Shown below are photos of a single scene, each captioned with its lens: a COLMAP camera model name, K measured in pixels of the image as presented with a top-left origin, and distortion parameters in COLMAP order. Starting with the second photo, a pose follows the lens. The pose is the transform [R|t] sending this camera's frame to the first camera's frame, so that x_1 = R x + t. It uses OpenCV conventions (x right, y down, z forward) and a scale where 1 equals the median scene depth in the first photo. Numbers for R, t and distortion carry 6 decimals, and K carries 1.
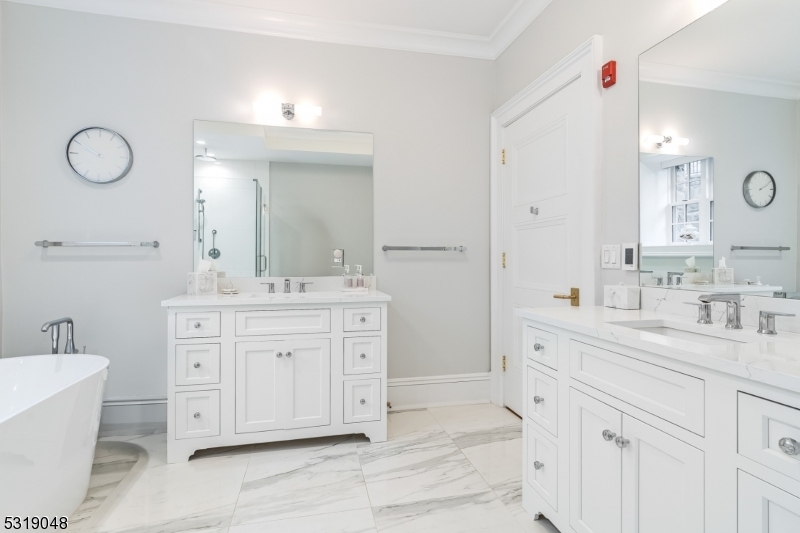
lens RADIAL K [[411.3, 0, 401.1], [0, 411.3, 260.1], [0, 0, 1]] dist [0.005368, 0.001441]
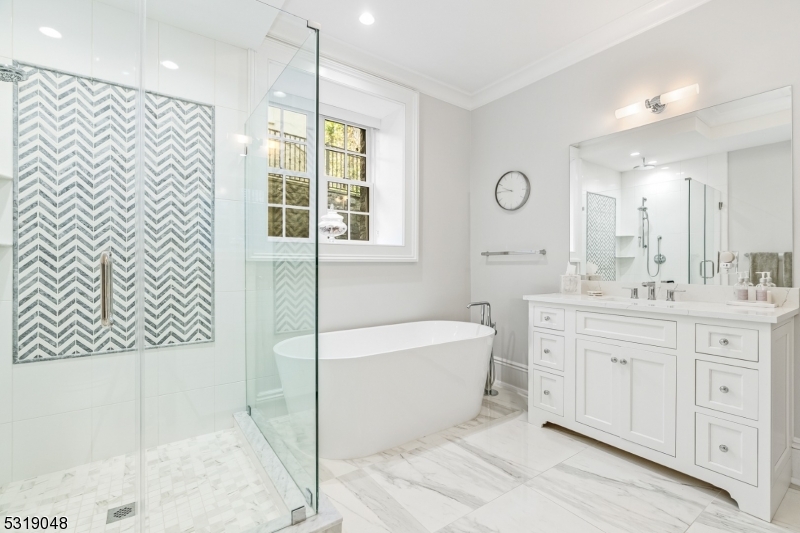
lens RADIAL K [[364.1, 0, 405.1], [0, 364.1, 263.3], [0, 0, 1]] dist [-0.002908, 0.001147]
pose [[0.384556, -0.001550, -0.923100, 0.312513], [-0.004429, 0.999984, -0.003524, 0.002581], [0.923091, 0.005444, 0.384543, 0.191479]]
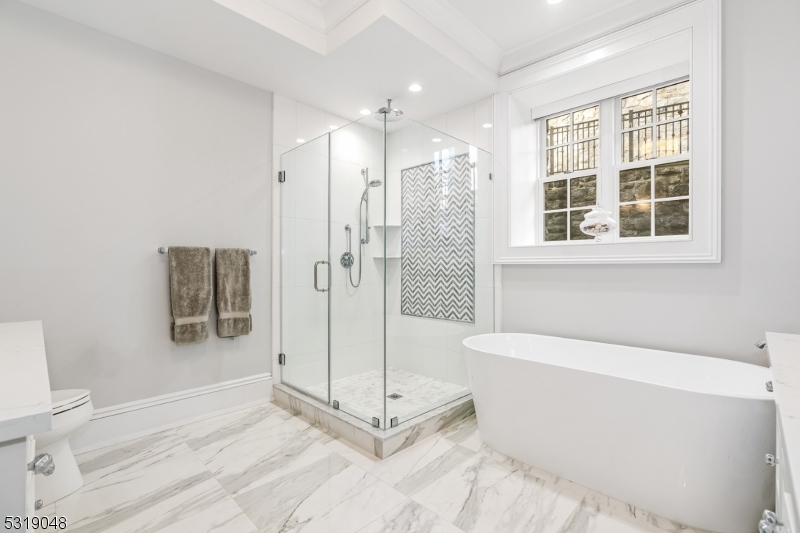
lens RADIAL K [[364.1, 0, 405.0], [0, 364.1, 269.6], [0, 0, 1]] dist [-0.002908, 0.001147]
pose [[-0.840678, -0.000632, -0.541535, 0.153638], [-0.006104, 0.999947, 0.008310, 0.005059], [0.541501, 0.010292, -0.840637, 1.070385]]
